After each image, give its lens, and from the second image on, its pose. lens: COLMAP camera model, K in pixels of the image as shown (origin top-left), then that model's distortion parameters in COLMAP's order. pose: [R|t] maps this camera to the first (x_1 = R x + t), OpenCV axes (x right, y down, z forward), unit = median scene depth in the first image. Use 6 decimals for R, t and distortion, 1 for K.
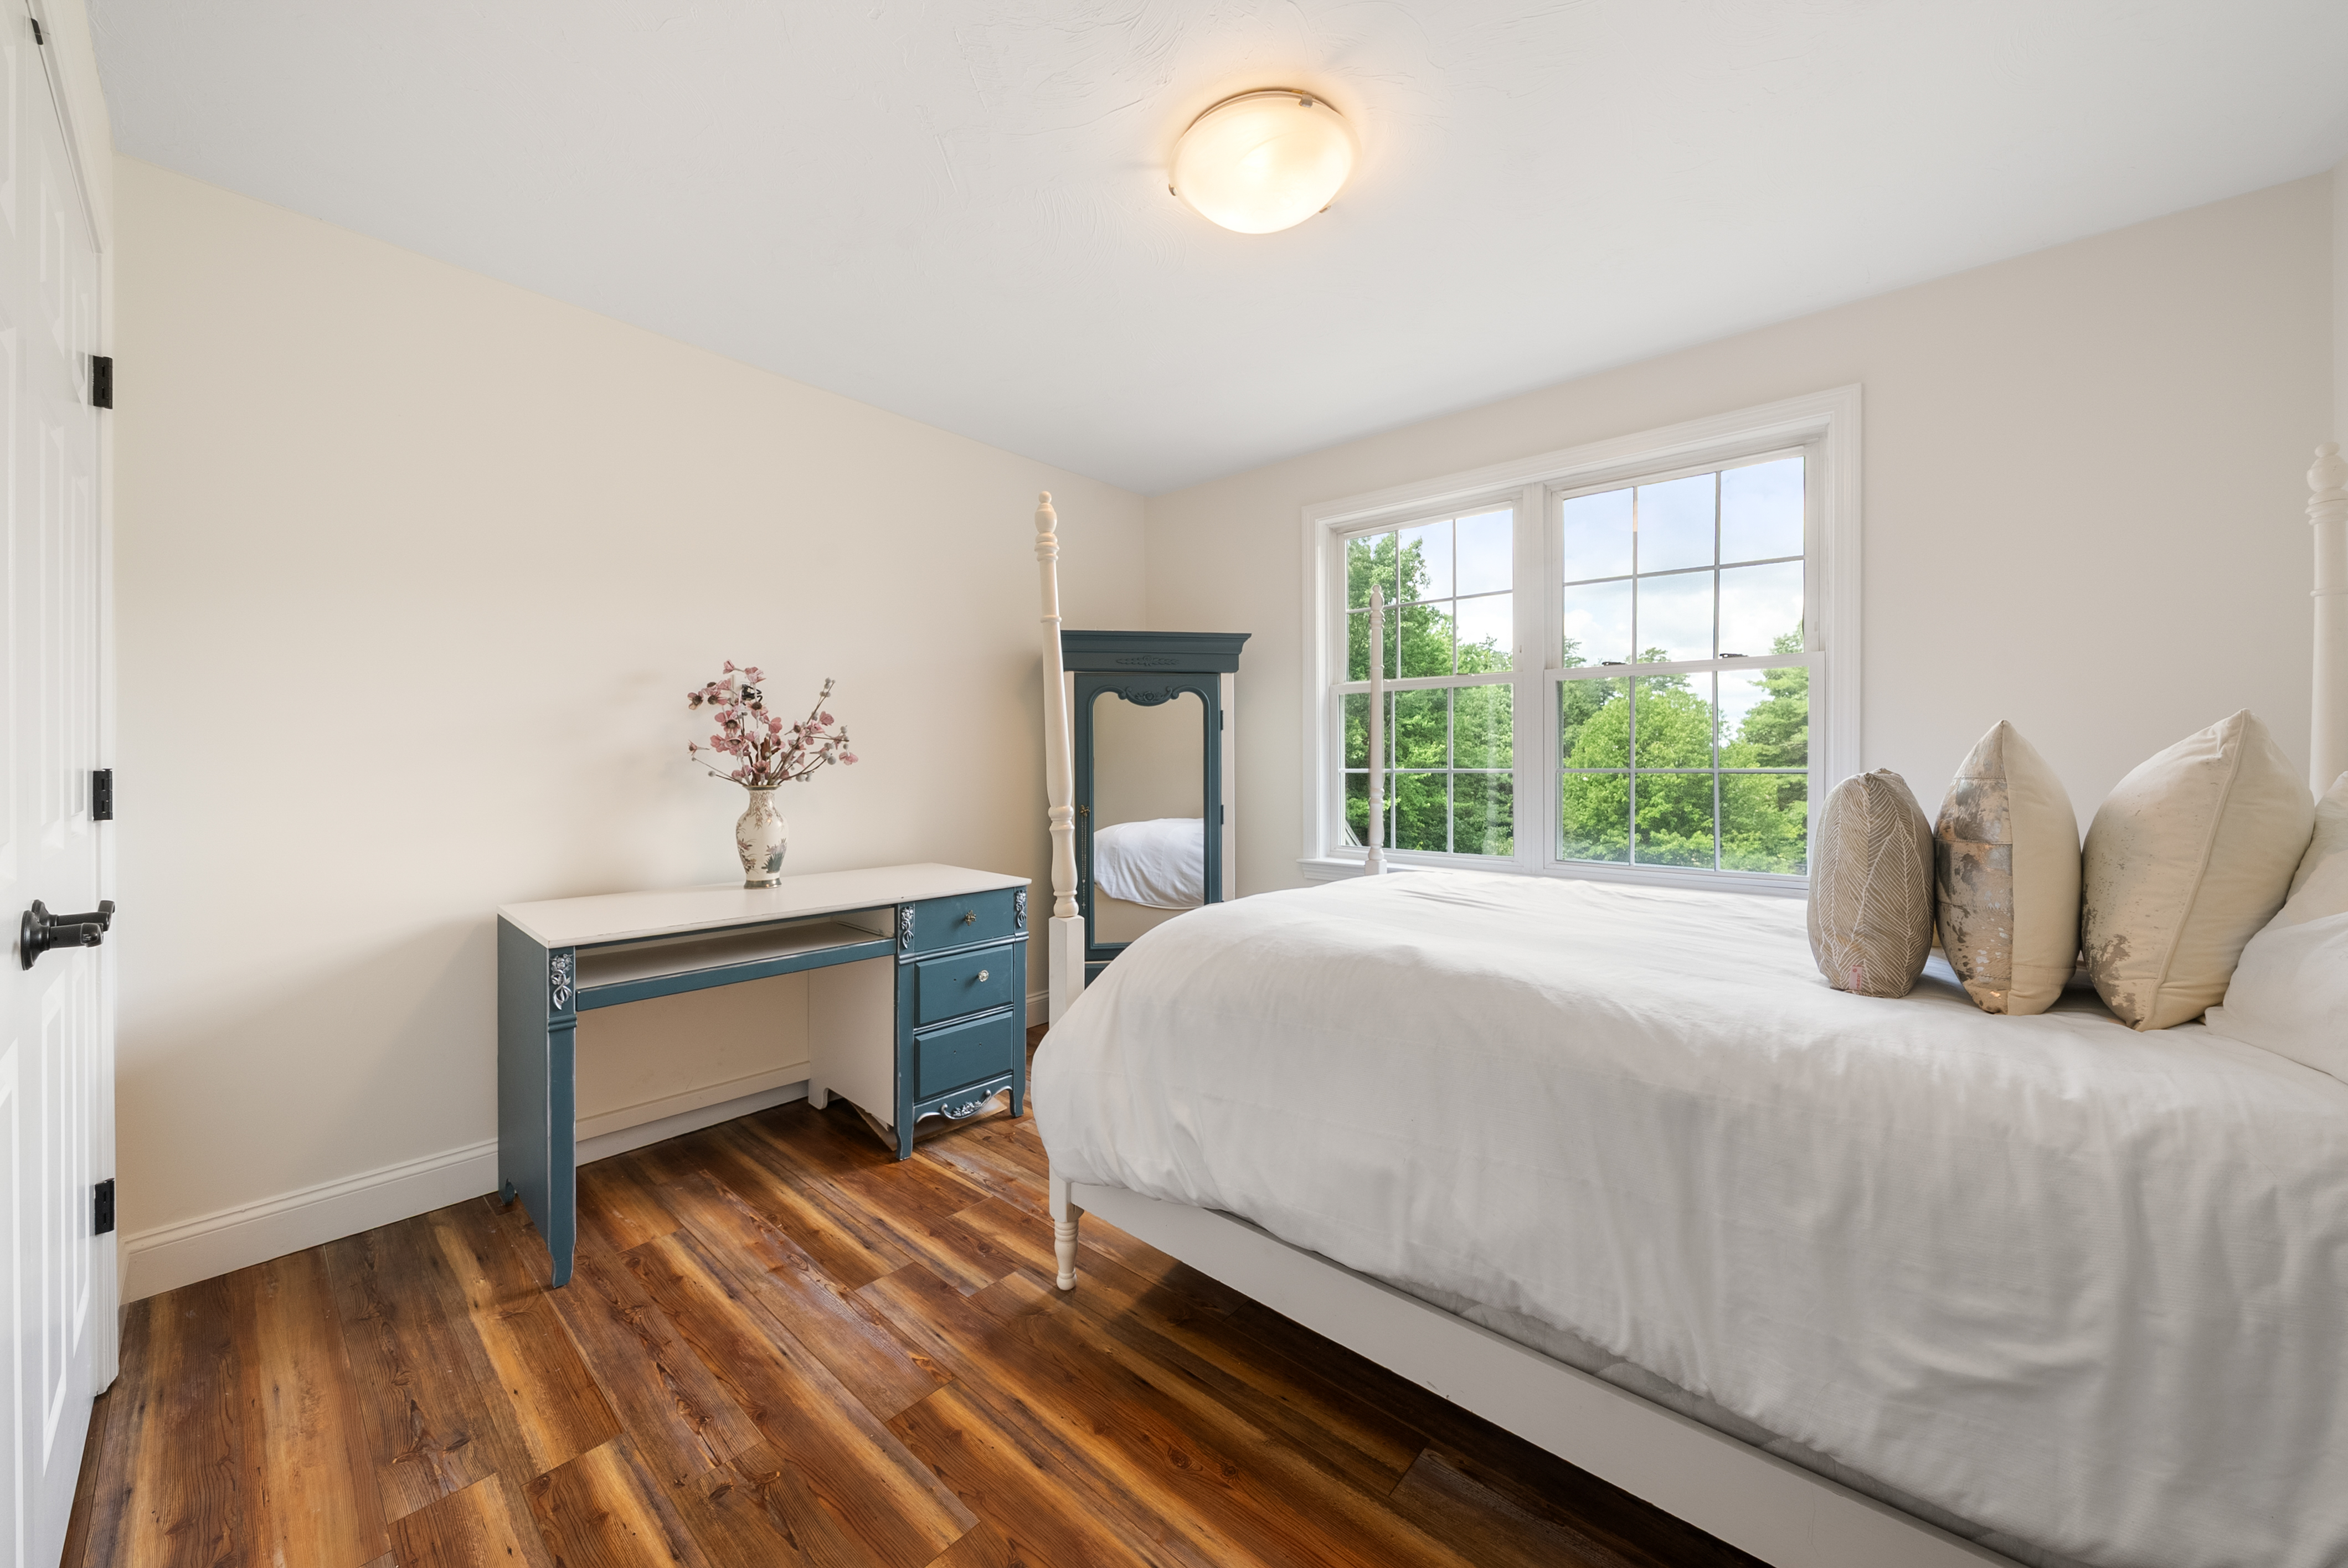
lens RADIAL K [[856.1, 0, 1150.9], [0, 856.1, 776.9], [0, 0, 1]] dist [-0.000413, -0.000055]
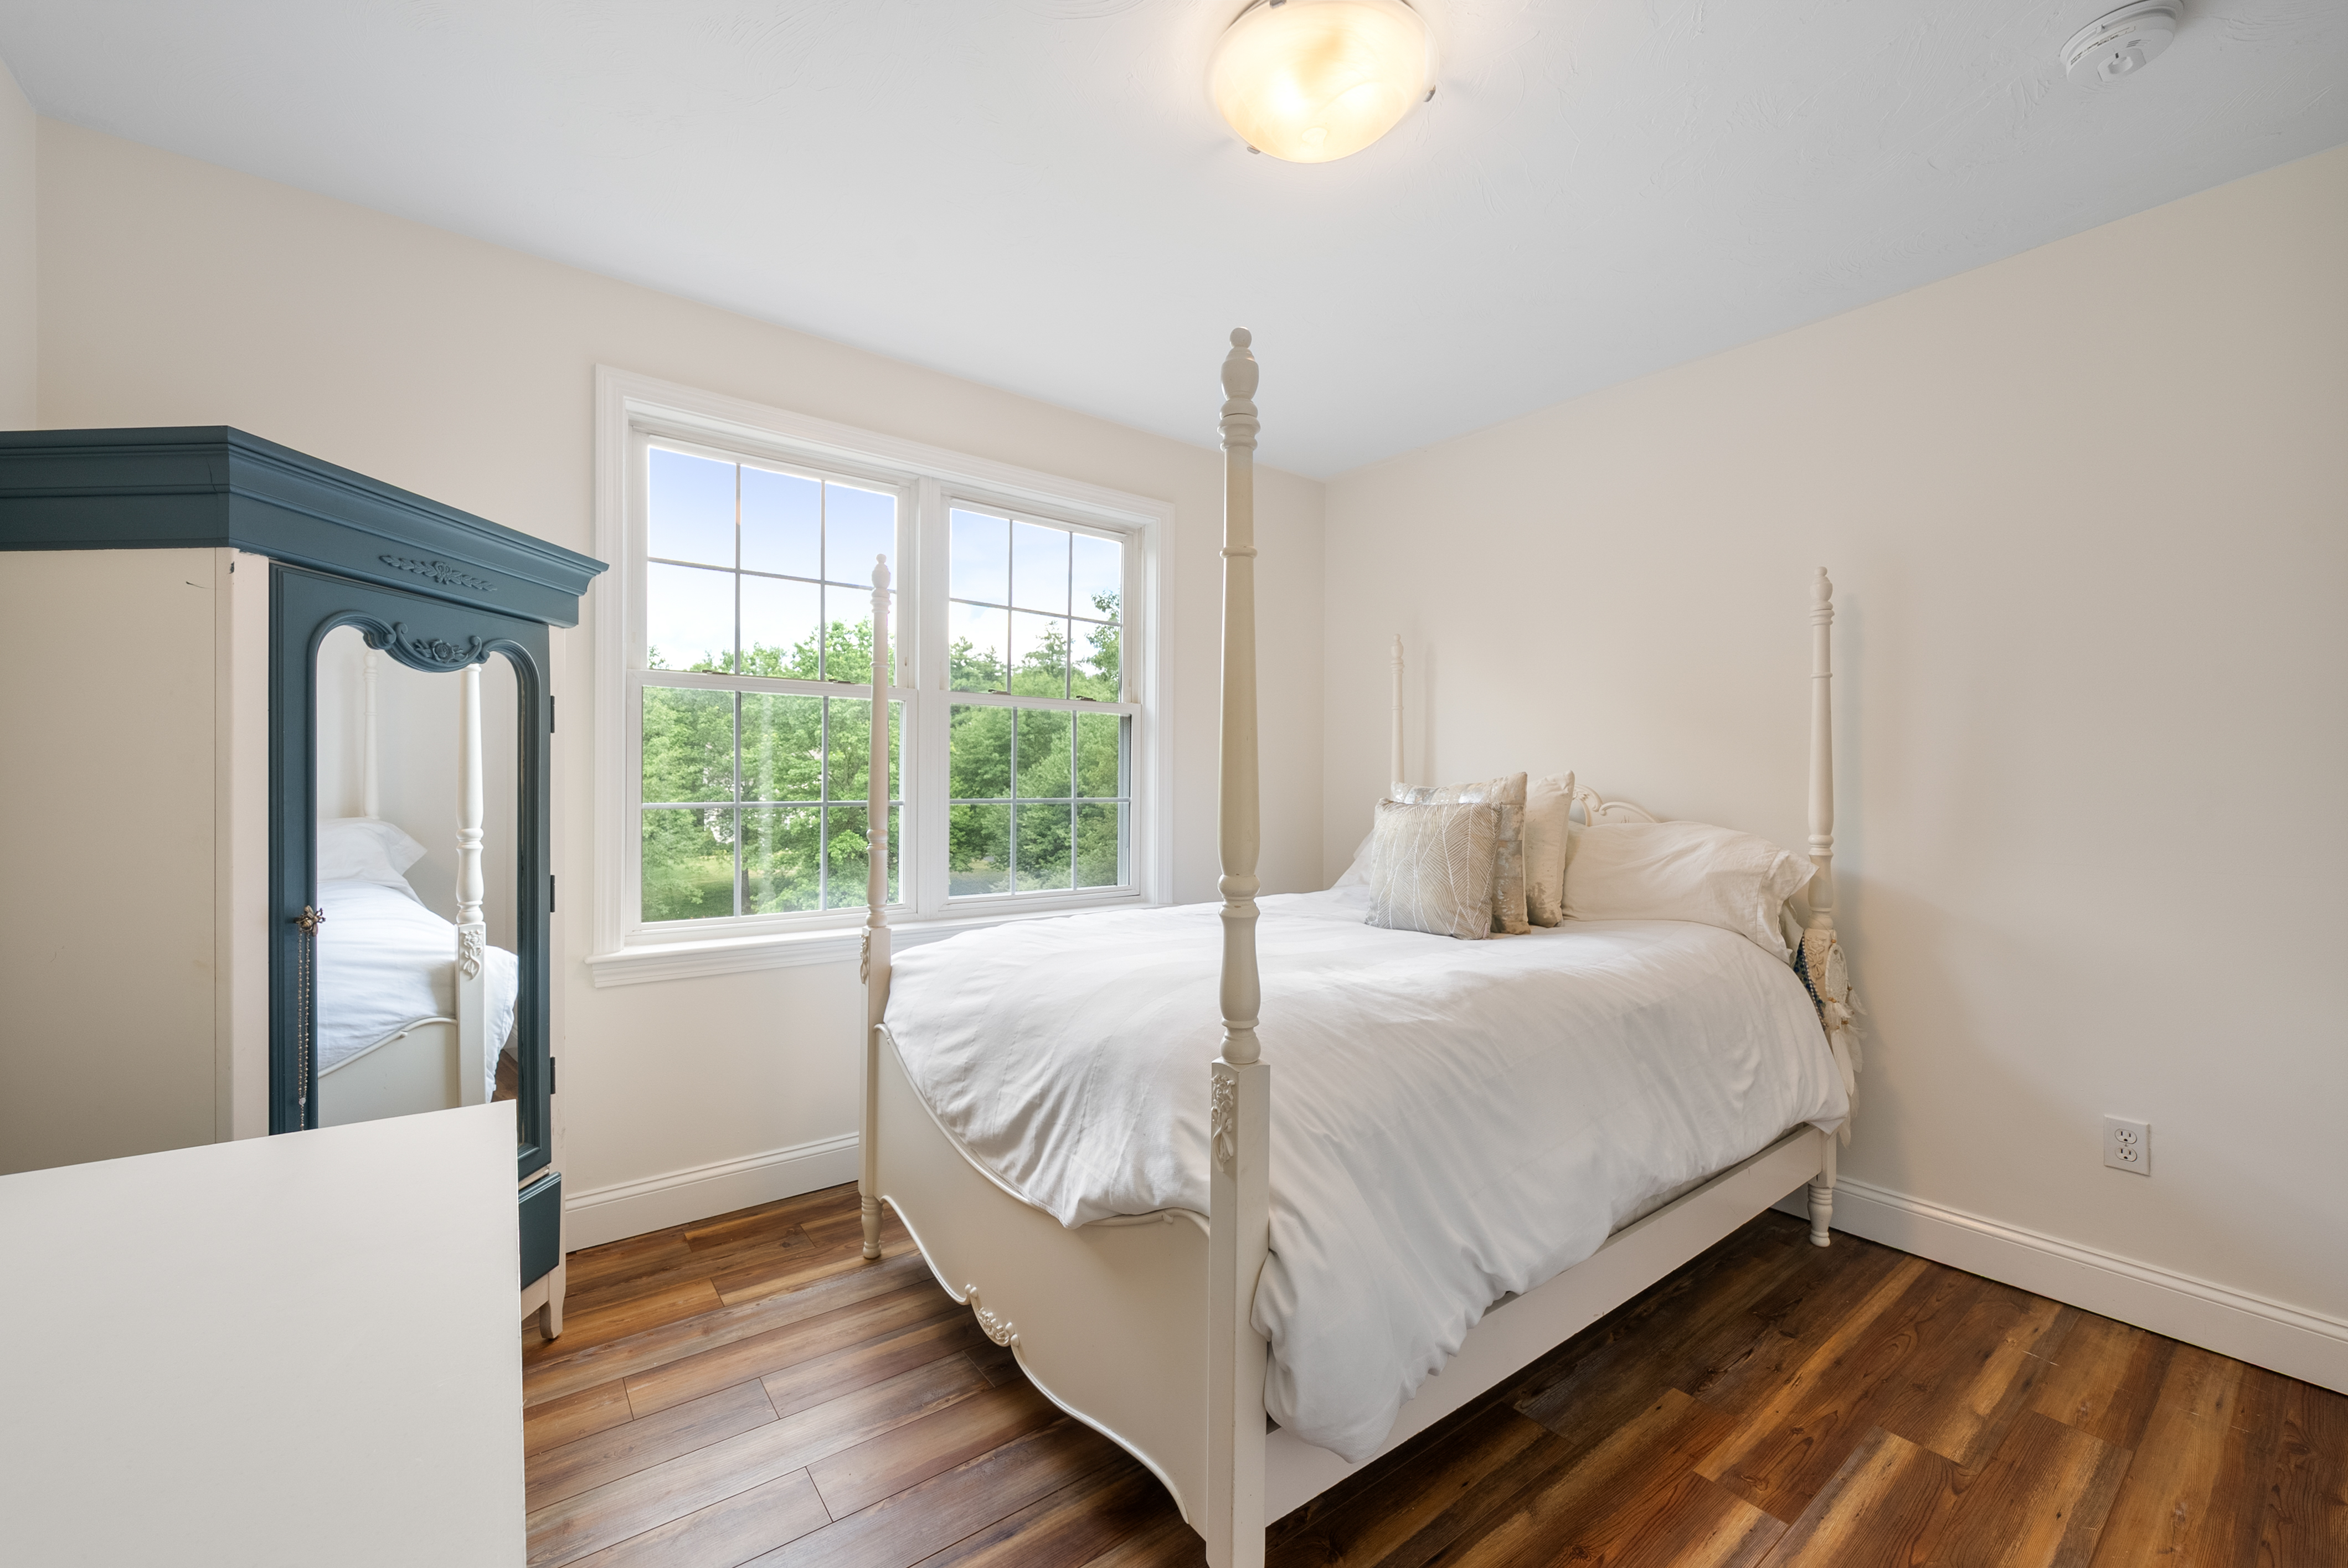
lens RADIAL K [[954.0, 0, 1163.4], [0, 954.0, 786.6], [0, 0, 1]] dist [-0.002097, 0.000572]
pose [[0.179012, 0.000467, 0.983847, -0.554531], [0.012172, 0.999922, -0.002689, -0.019561], [-0.983772, 0.012457, 0.178992, 0.678403]]
